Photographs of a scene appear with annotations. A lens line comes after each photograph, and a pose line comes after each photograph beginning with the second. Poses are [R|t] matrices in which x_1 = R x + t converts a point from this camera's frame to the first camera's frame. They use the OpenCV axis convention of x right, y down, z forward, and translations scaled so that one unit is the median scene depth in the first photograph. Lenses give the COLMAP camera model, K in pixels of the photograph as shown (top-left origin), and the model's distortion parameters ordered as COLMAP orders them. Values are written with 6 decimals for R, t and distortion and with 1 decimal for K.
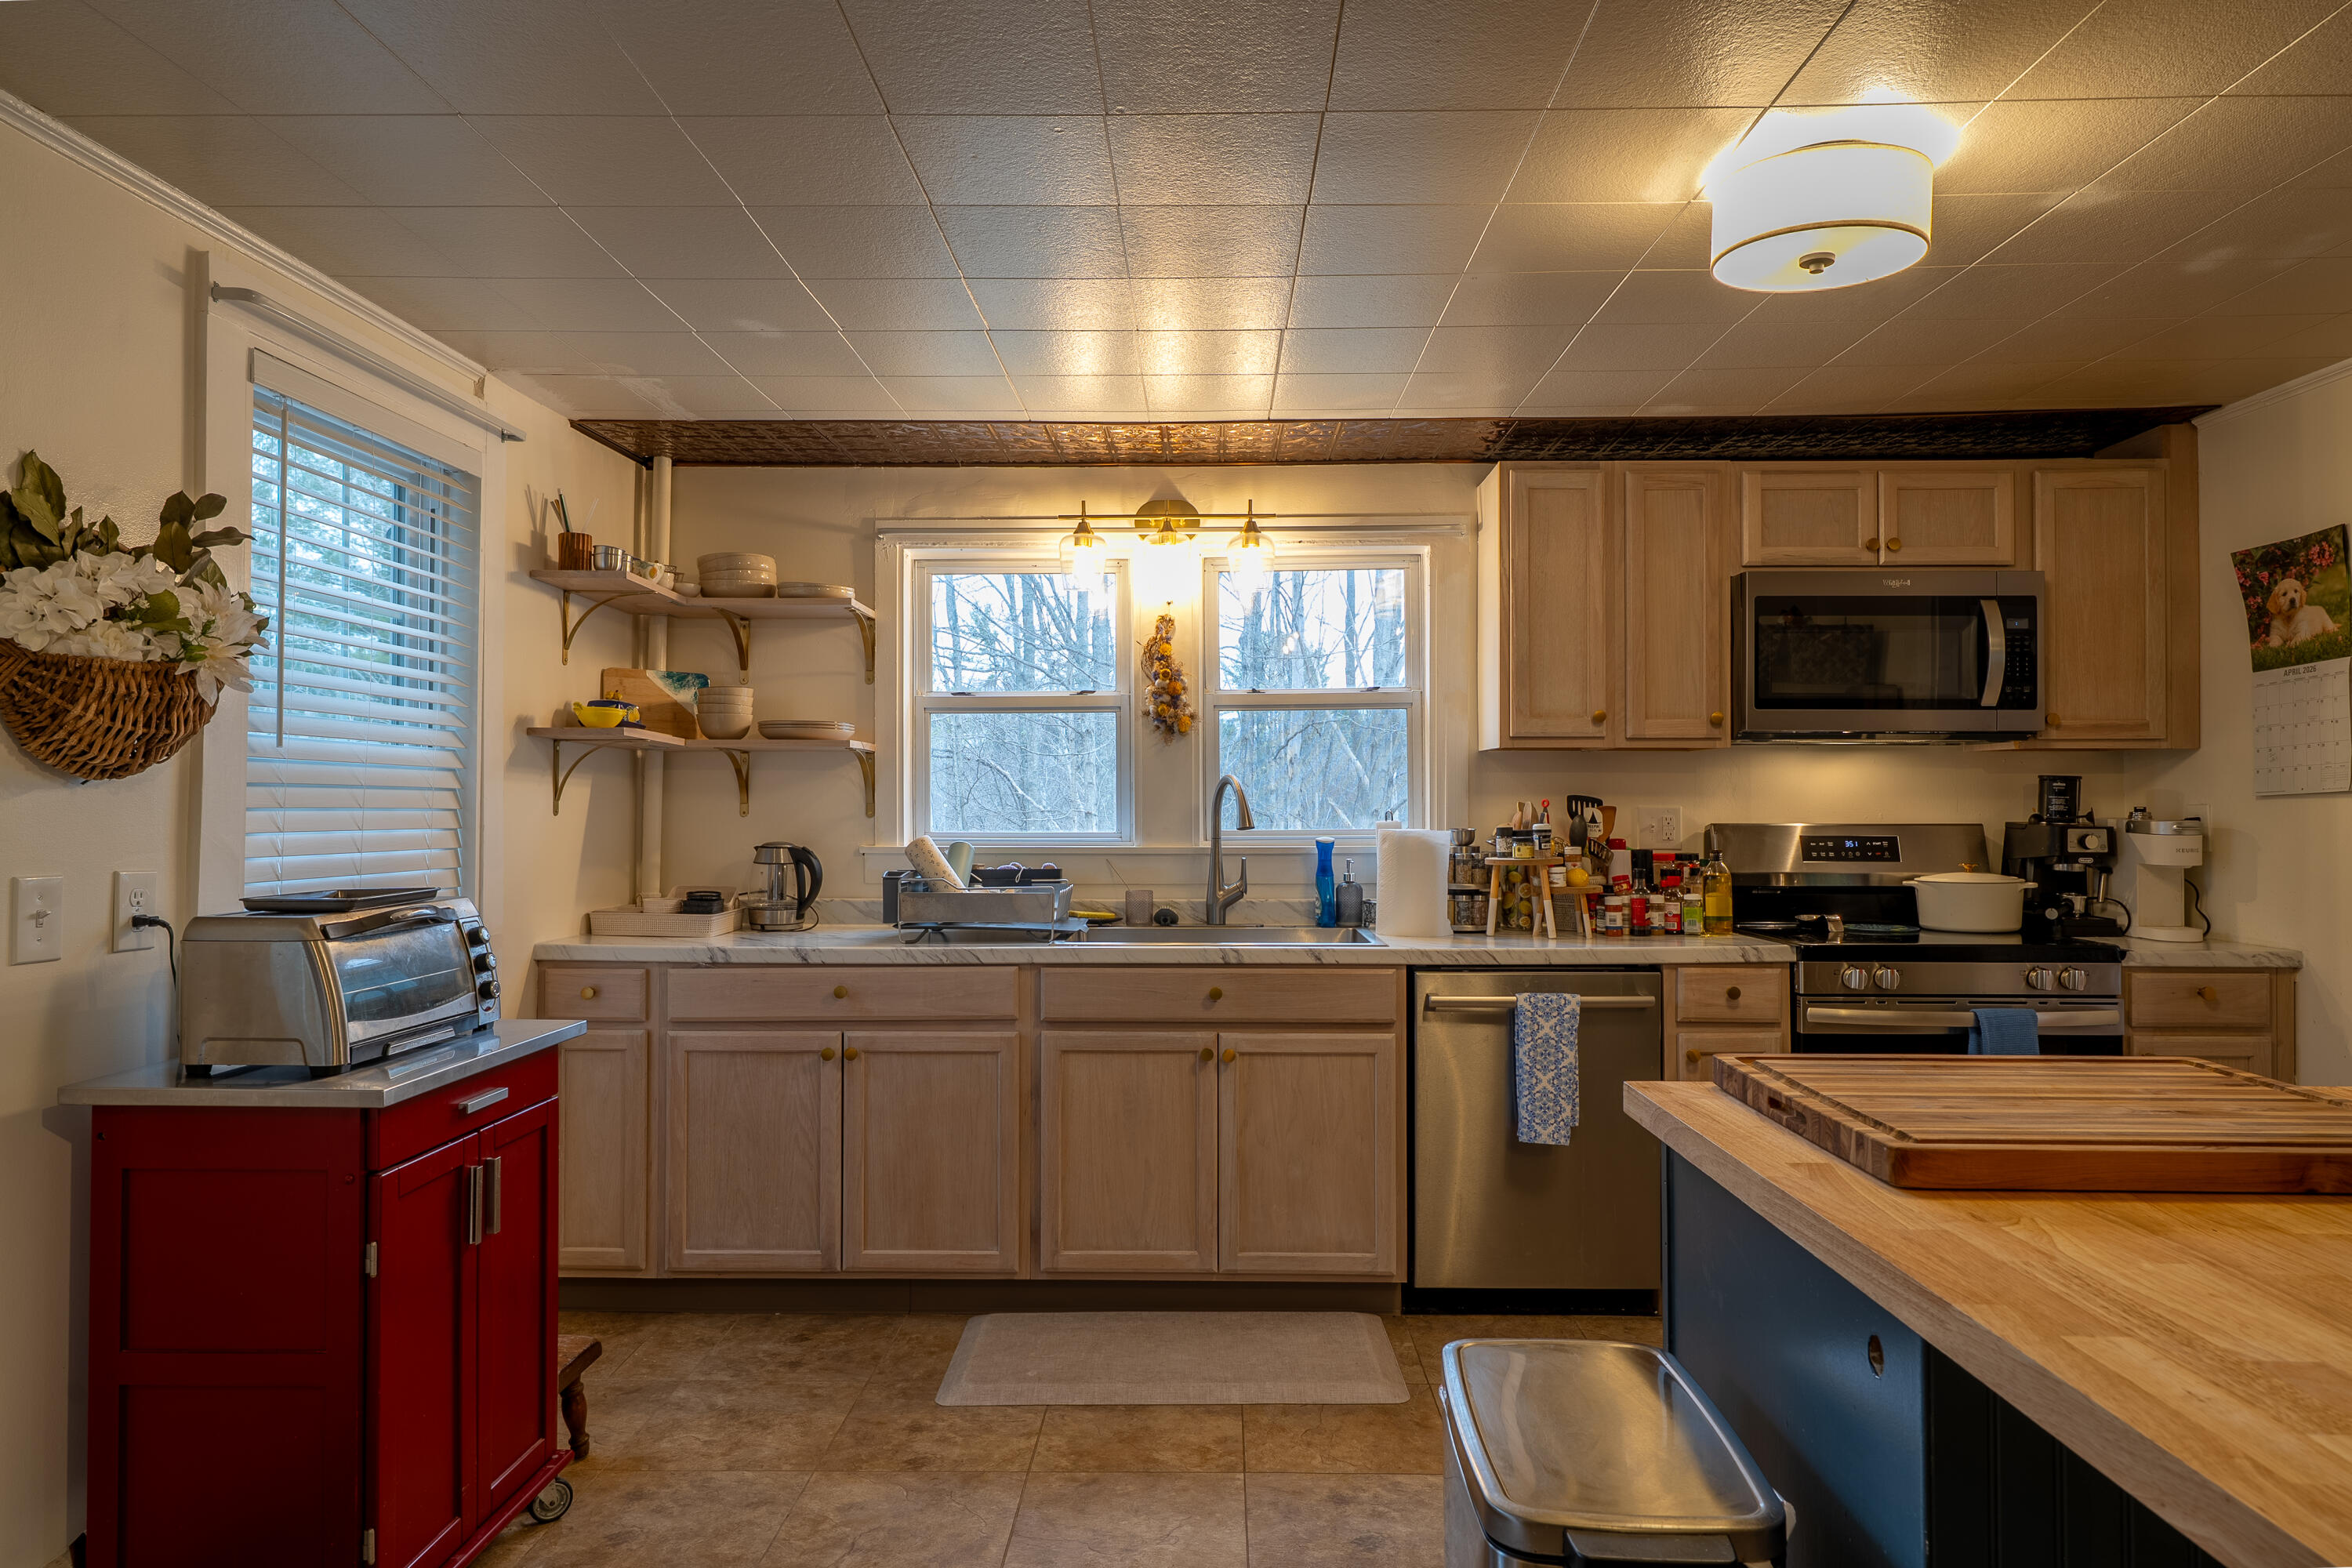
lens RADIAL K [[1391.9, 0, 1181.2], [0, 1391.9, 778.8], [0, 0, 1]] dist [-0.004796, 0.003538]
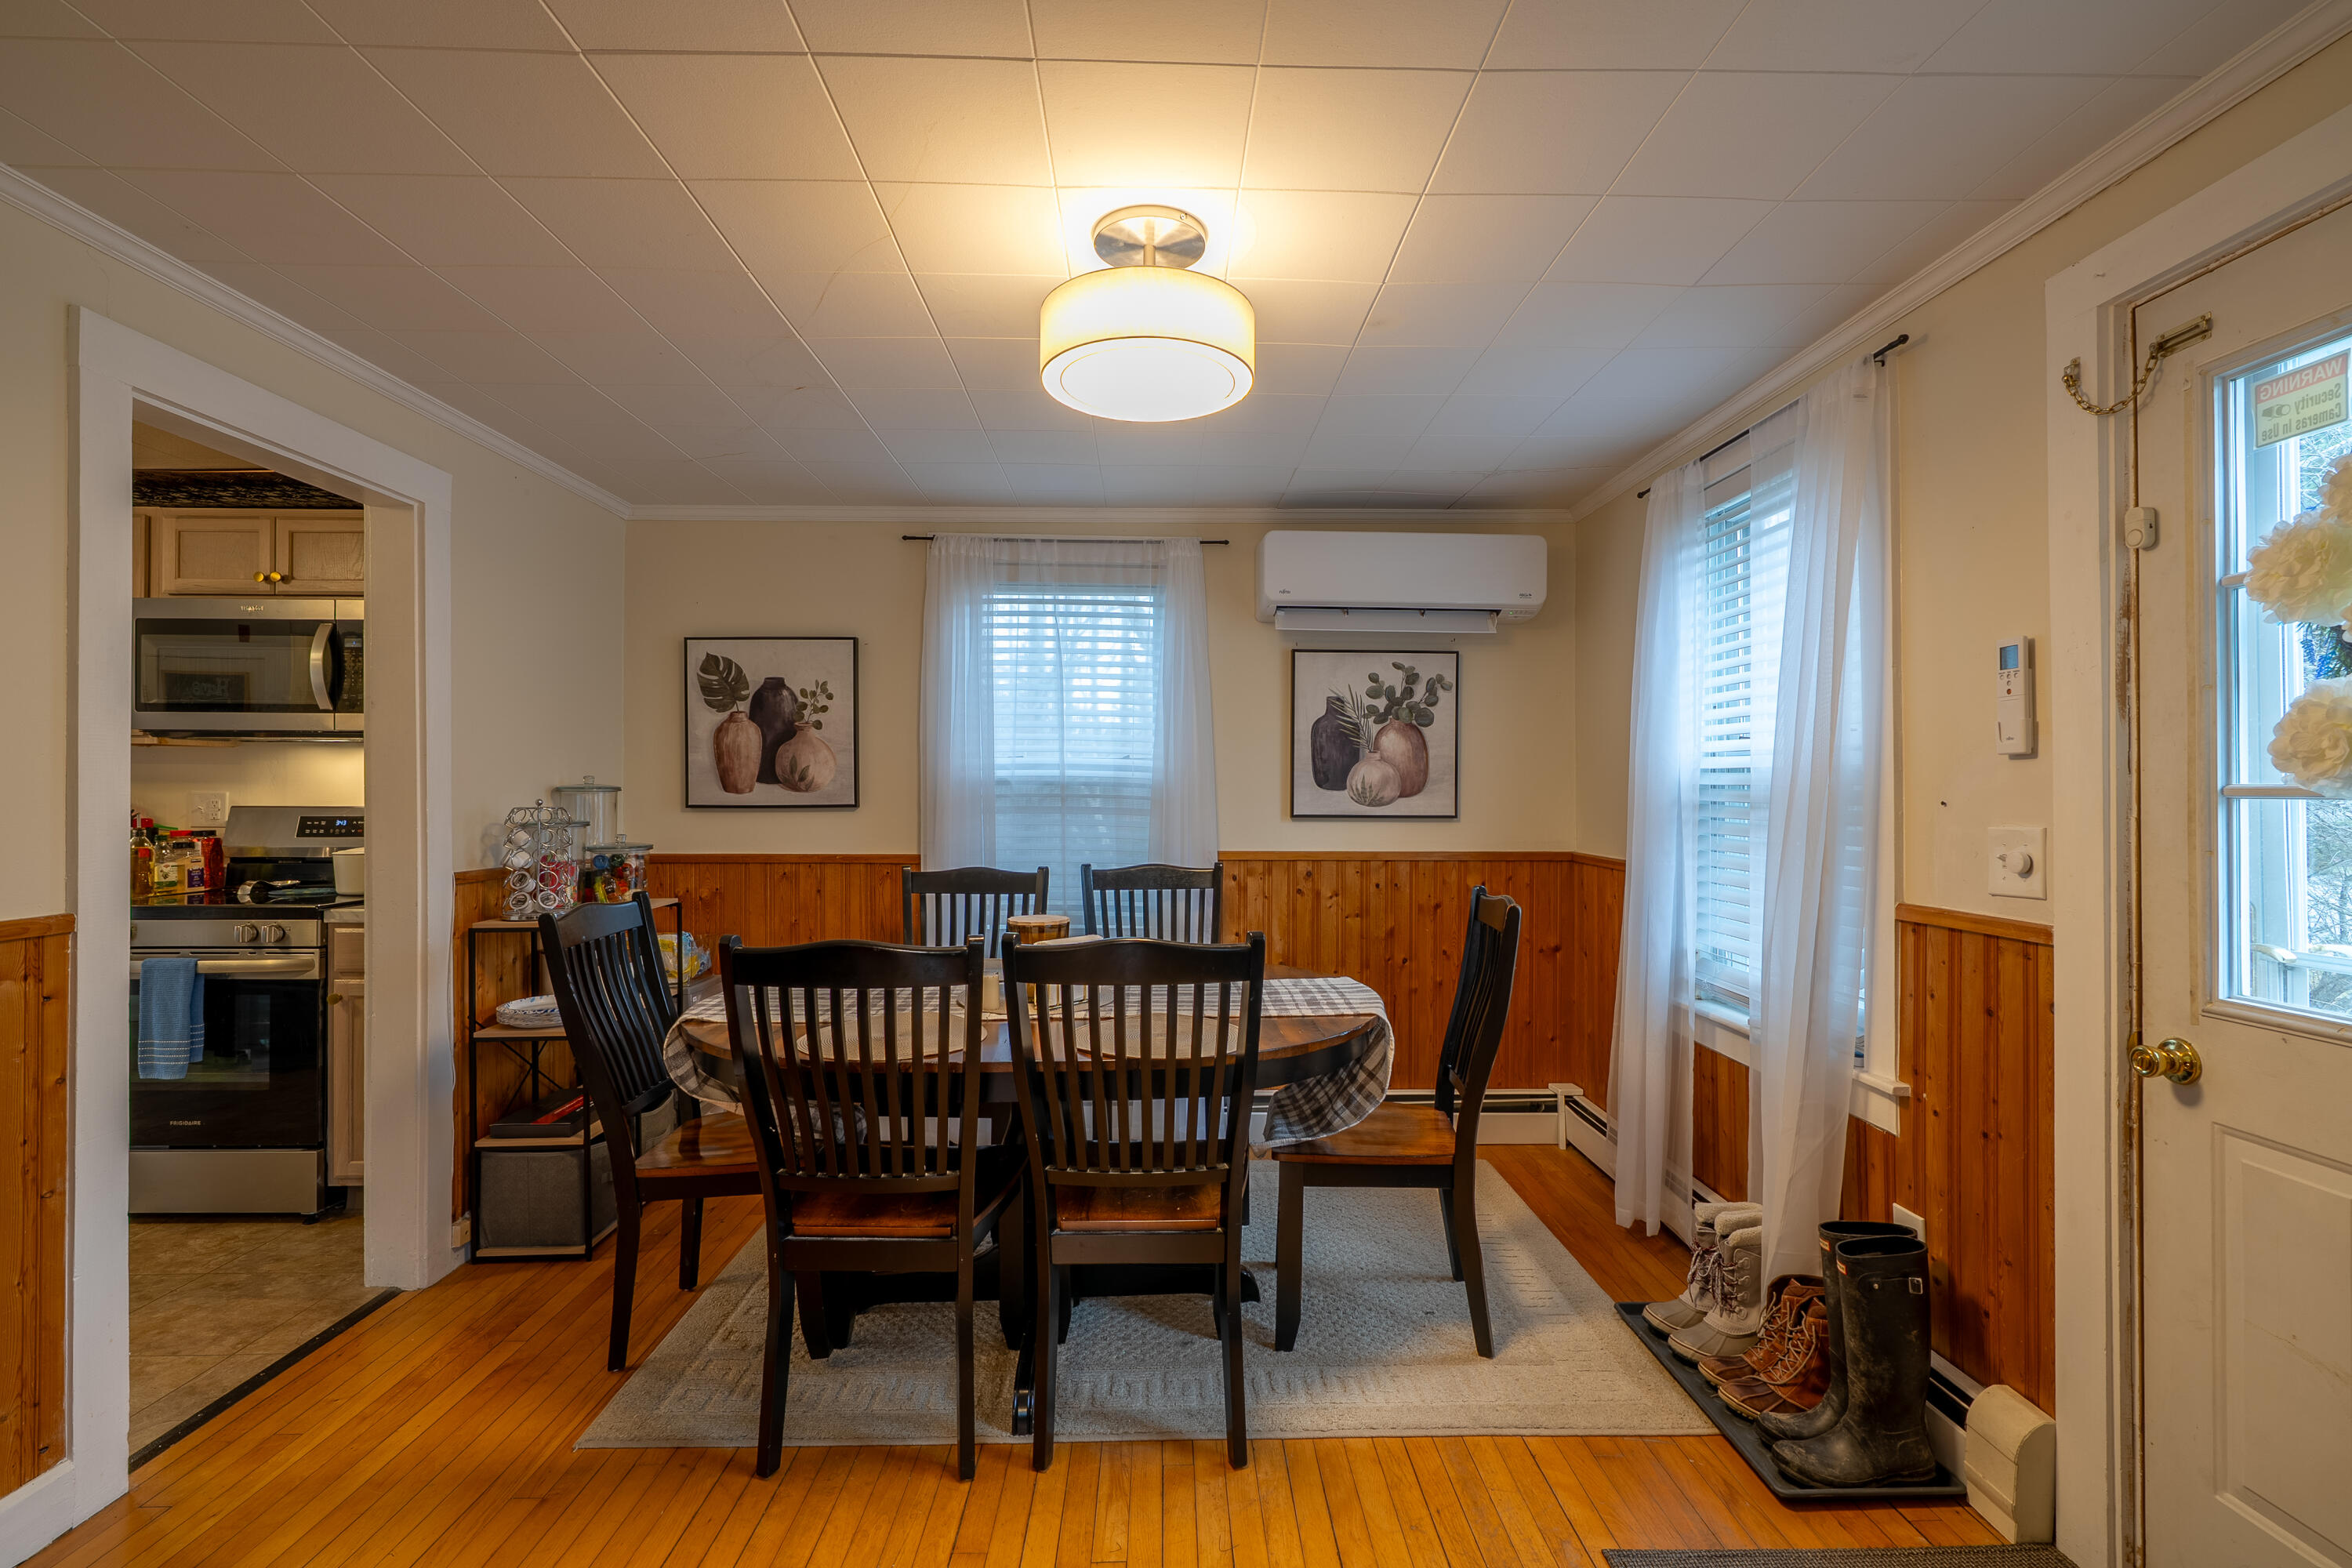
lens RADIAL K [[1054.5, 0, 1176.0], [0, 1054.5, 784.0], [0, 0, 1]] dist [-0.001205, -0.000347]
pose [[0.998627, 0.002504, 0.052318, 1.251396], [-0.002851, 0.999974, 0.006559, 0.004591], [-0.052300, -0.006699, 0.998609, 0.034948]]
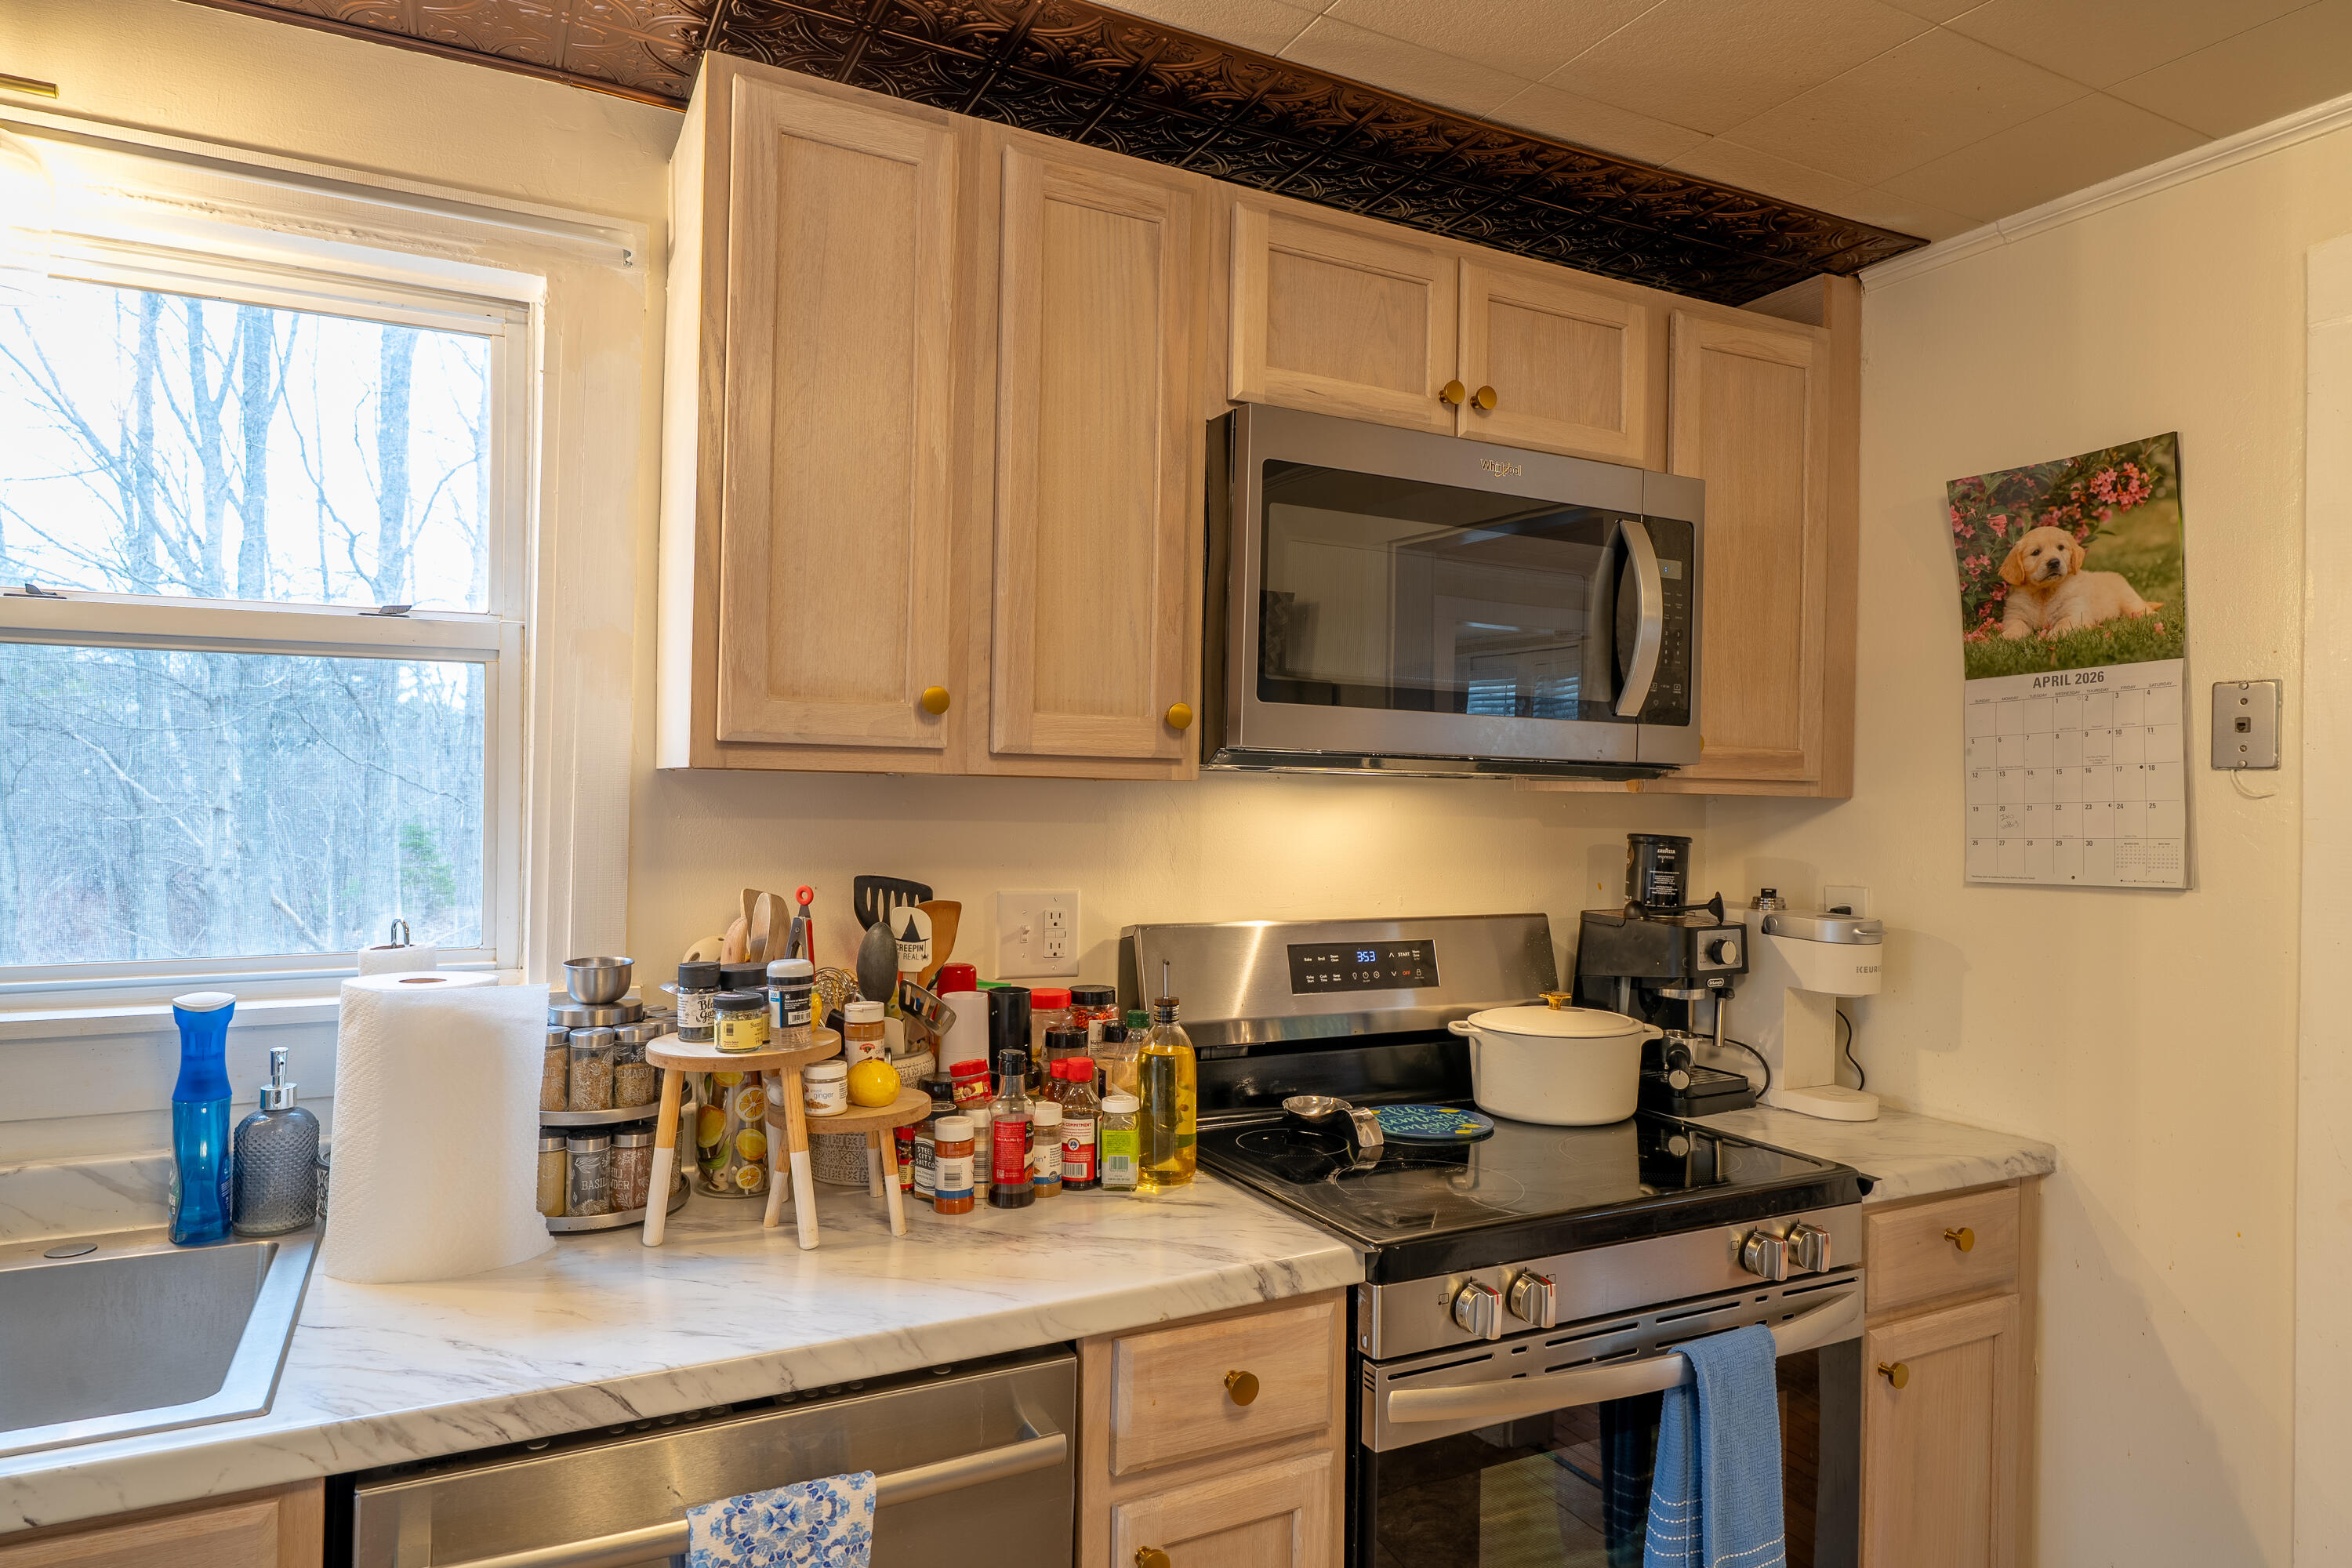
lens RADIAL K [[1391.9, 0, 1181.2], [0, 1391.9, 778.8], [0, 0, 1]] dist [-0.004796, 0.003538]
pose [[0.877649, 0.021151, 0.478838, 0.164650], [-0.024986, 0.999686, 0.001640, -0.023825], [-0.478653, -0.013403, 0.877902, 0.593396]]
